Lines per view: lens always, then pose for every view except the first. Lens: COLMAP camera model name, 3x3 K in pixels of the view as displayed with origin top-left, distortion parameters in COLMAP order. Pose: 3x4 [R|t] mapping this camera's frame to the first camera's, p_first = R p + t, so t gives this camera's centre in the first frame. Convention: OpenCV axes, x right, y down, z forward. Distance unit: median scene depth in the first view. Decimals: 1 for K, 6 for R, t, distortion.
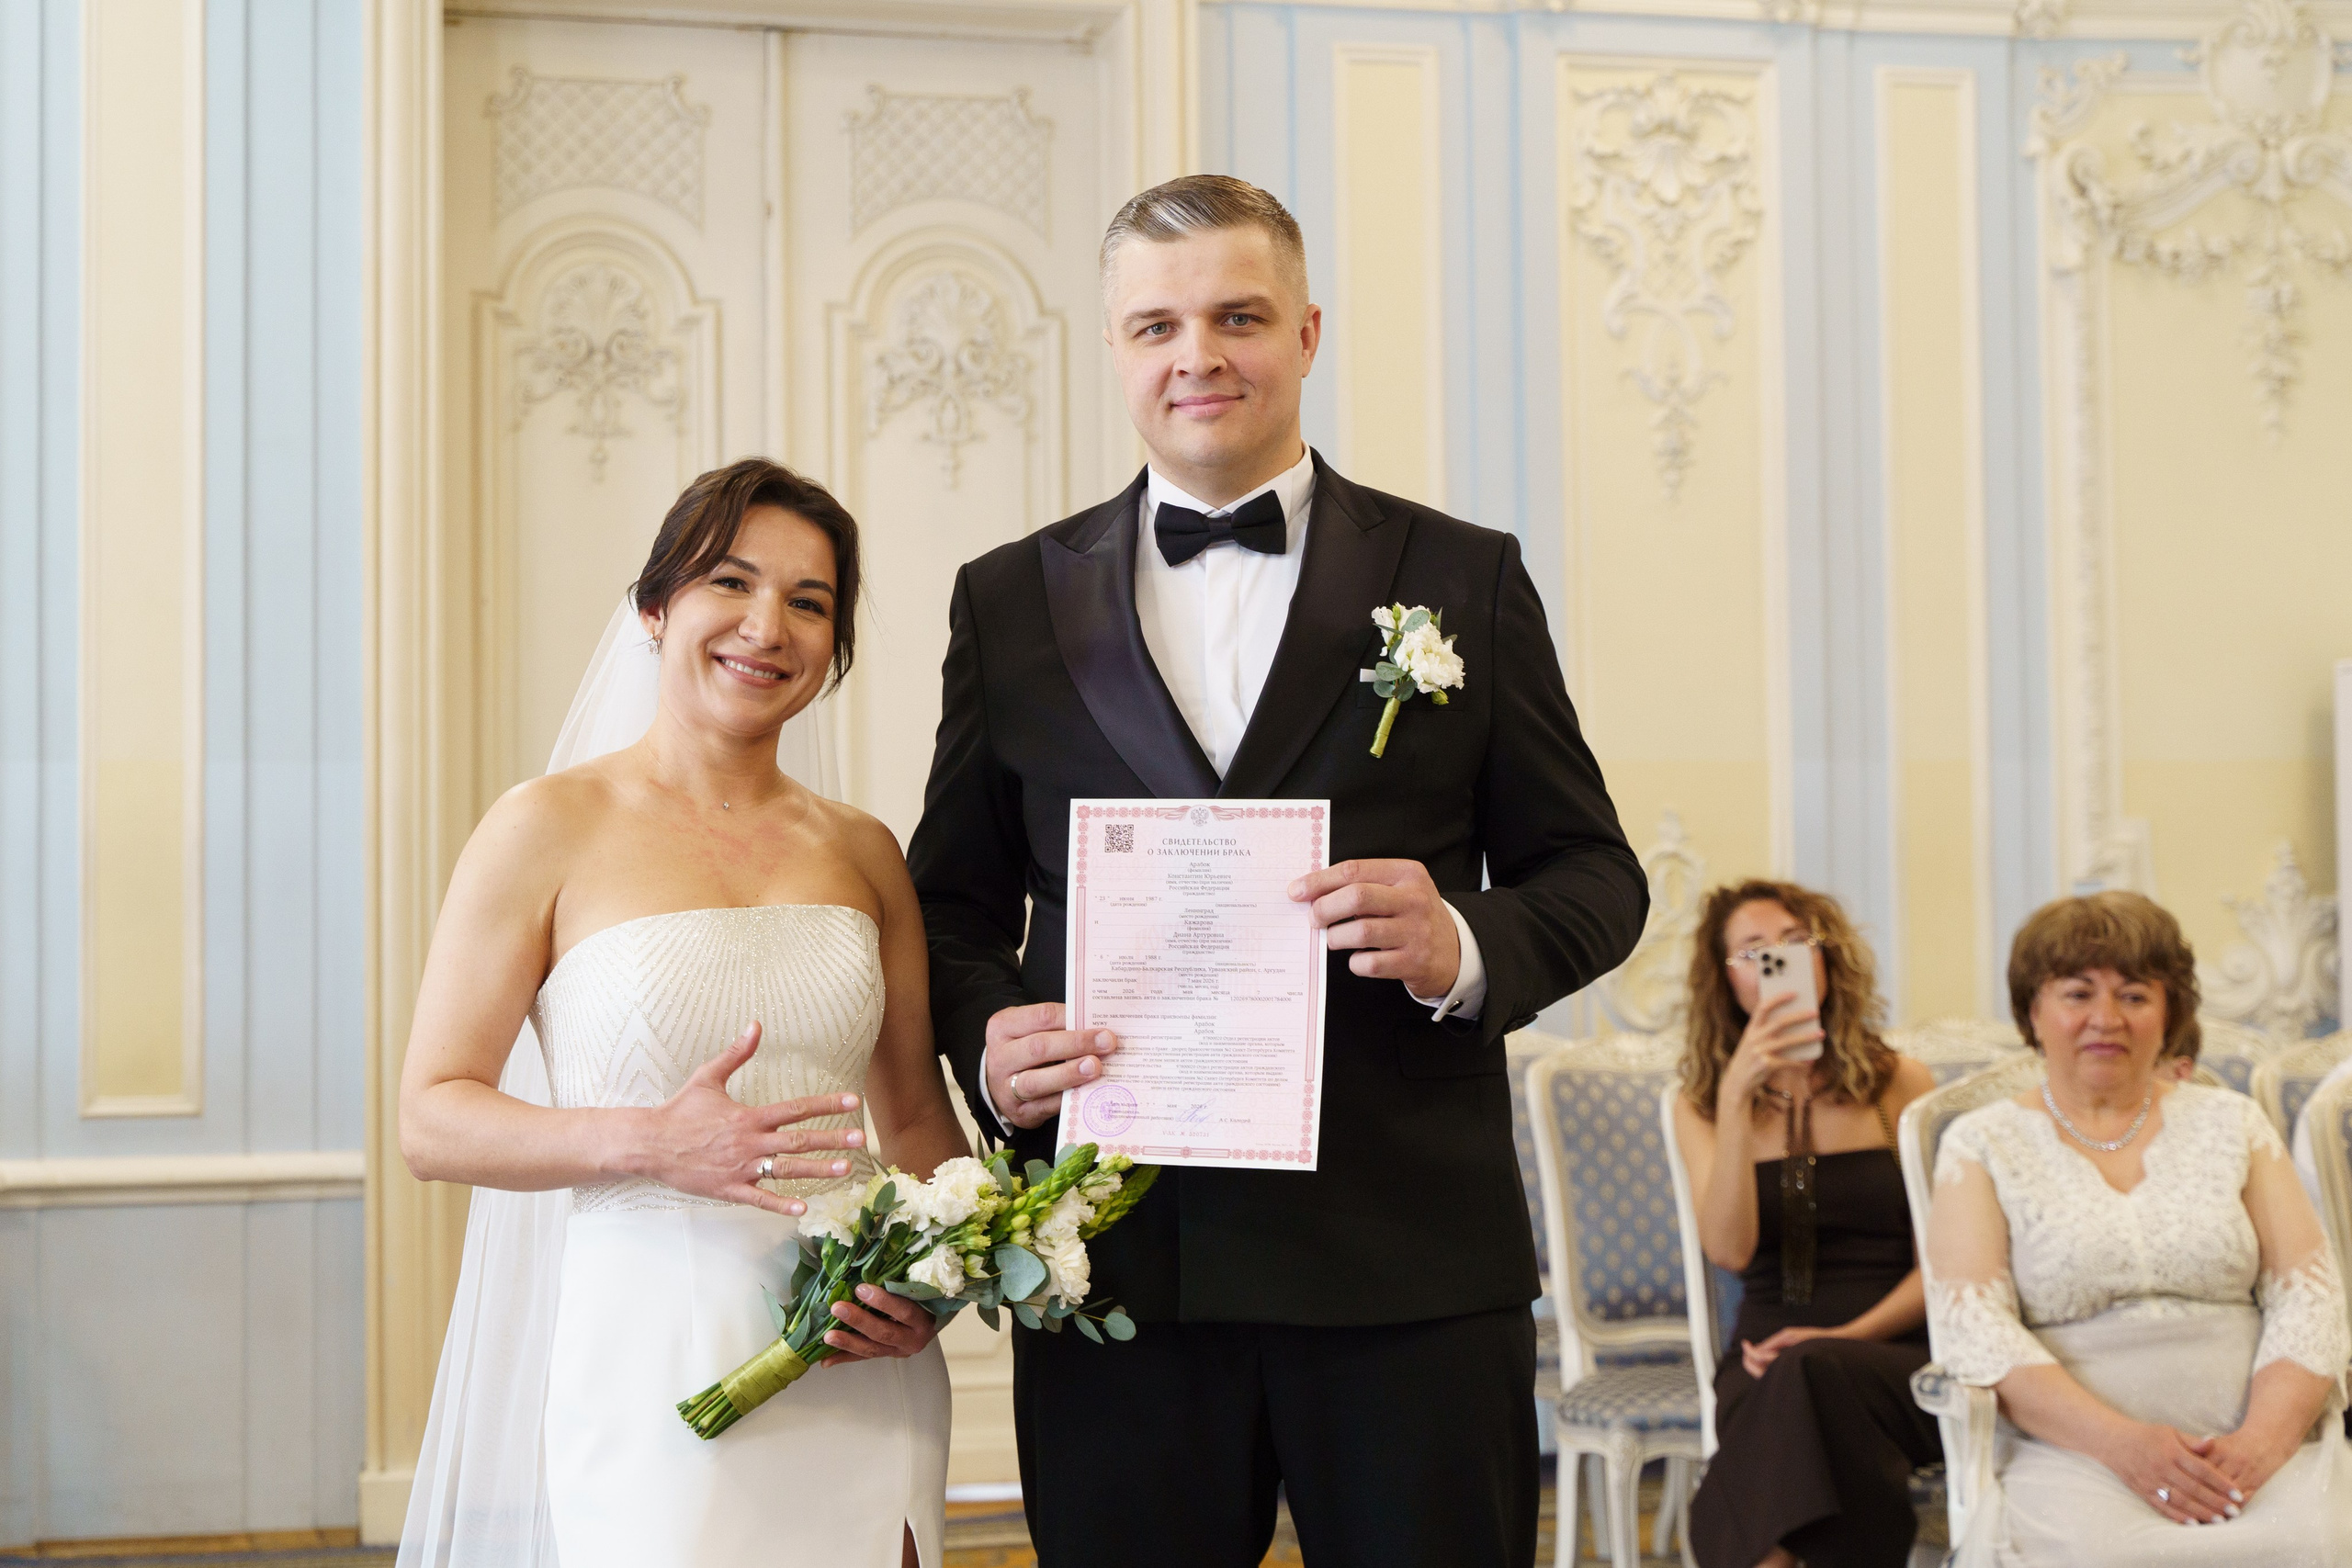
lens RADIAL K [[3454.7, 0, 1062.3], [0, 3454.7, 810.3], [0, 0, 1]] dist [-0.037312, 0.000000]
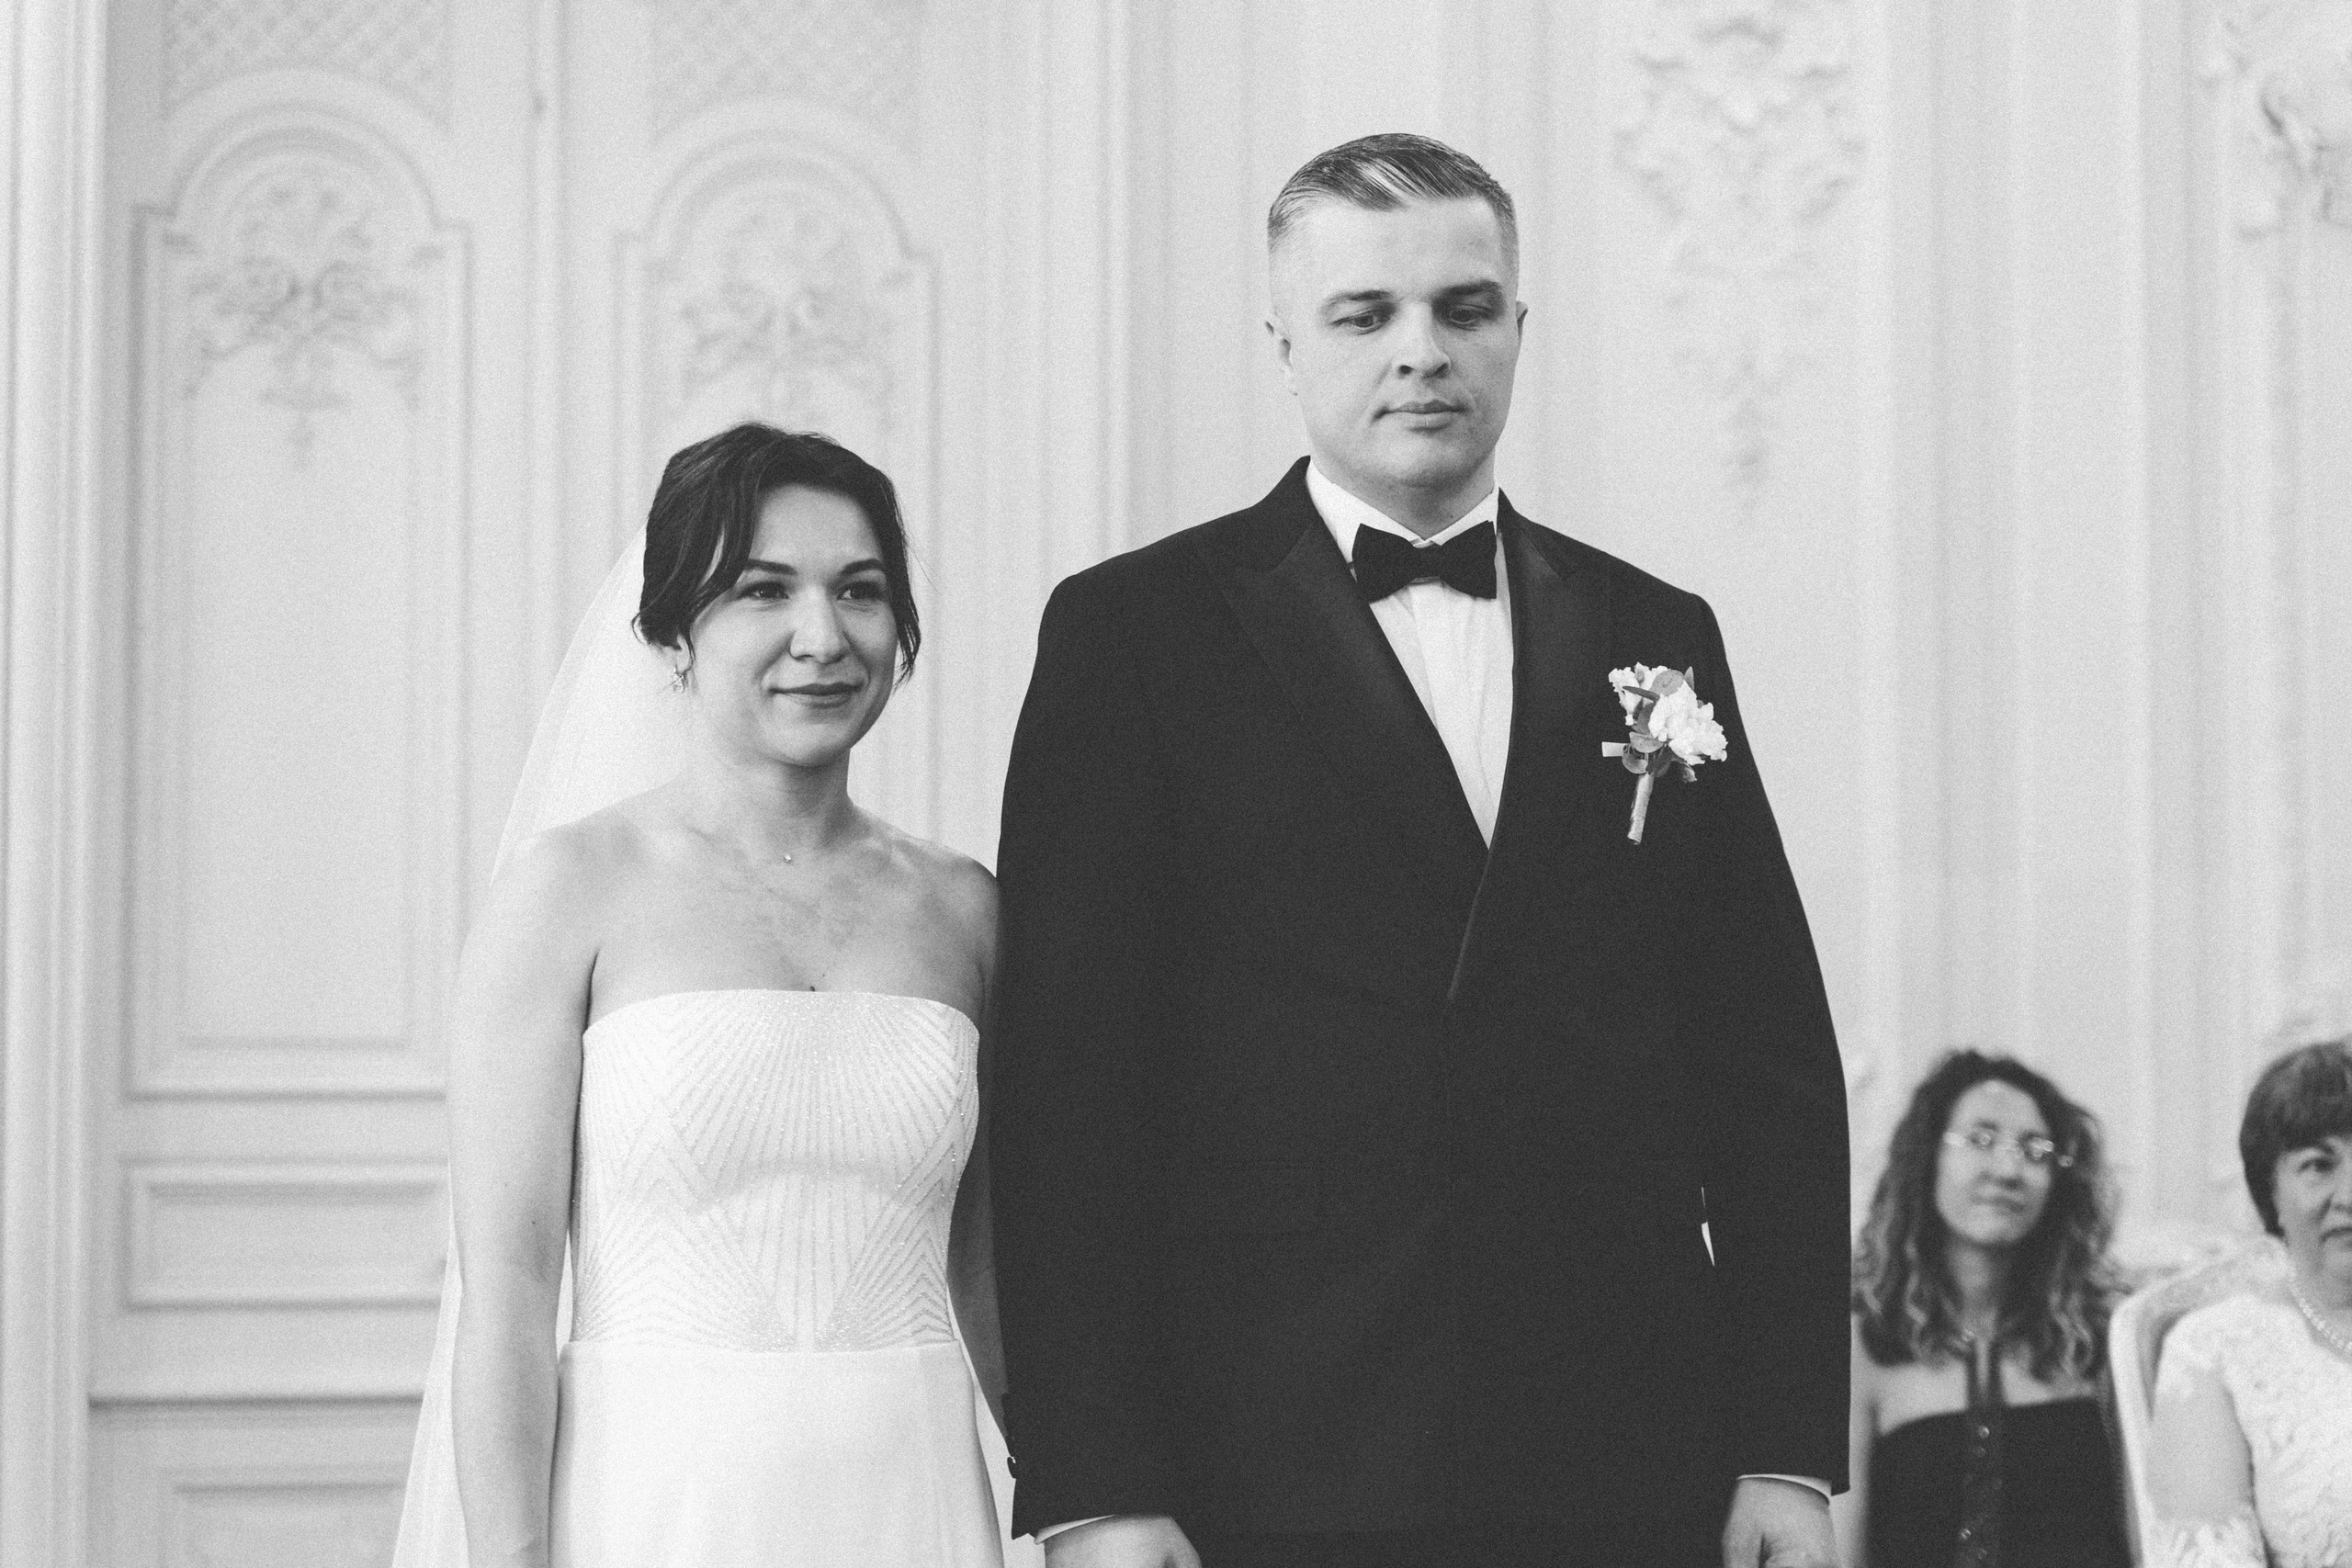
lens RADIAL K [[5072.5, 0, 1185.1], [0, 5072.5, 797.3], [0, 0, 1]] dist [-0.051120, 0.000000]
pose [[0.995114, 0.015093, 0.097571, -0.051554], [-0.011976, 0.999402, -0.032451, 0.006912], [-0.098003, 0.031124, 0.994699, -0.082923]]
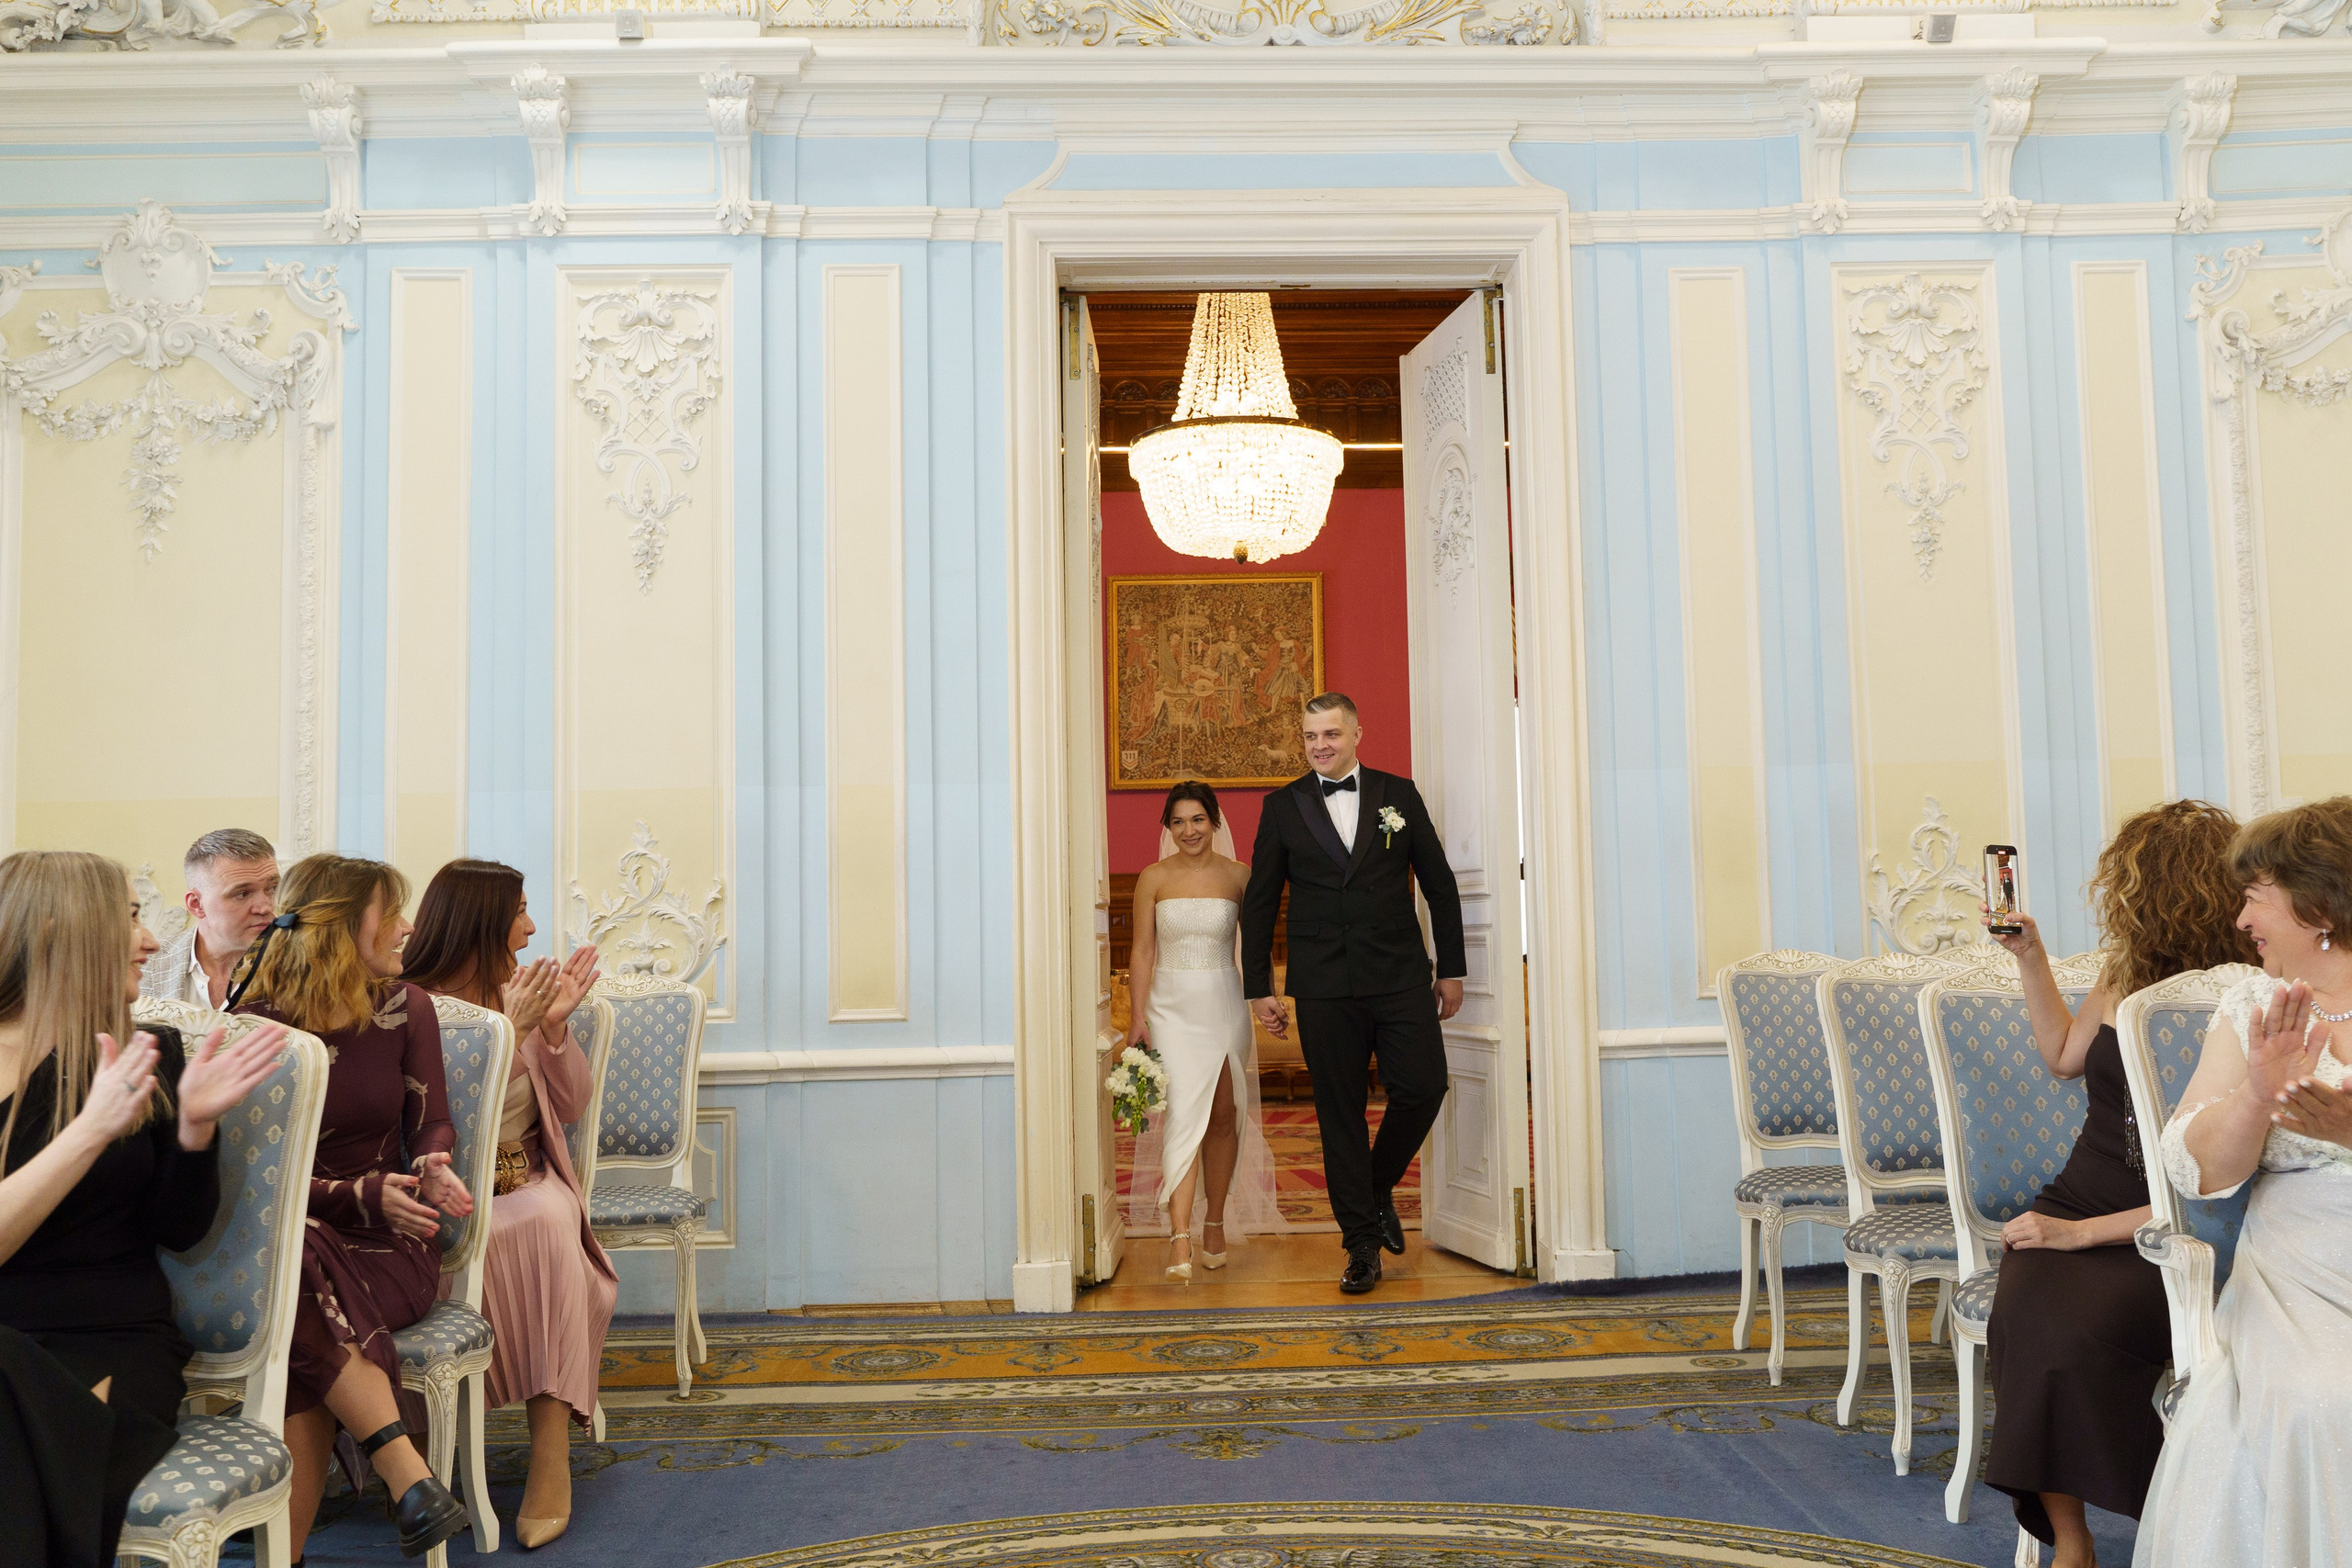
lens RADIAL K [[1979.9, 0, 1215.4], [0, 1979.9, 795.9], [0, 0, 1]] dist [-0.015589, -0.003902]
pose [[0.982771, -0.024051, -0.183255, 0.039079], [0.018772, 0.999359, -0.030486, 0.018466], [0.183870, 0.026521, 0.982593, 0.166024]]
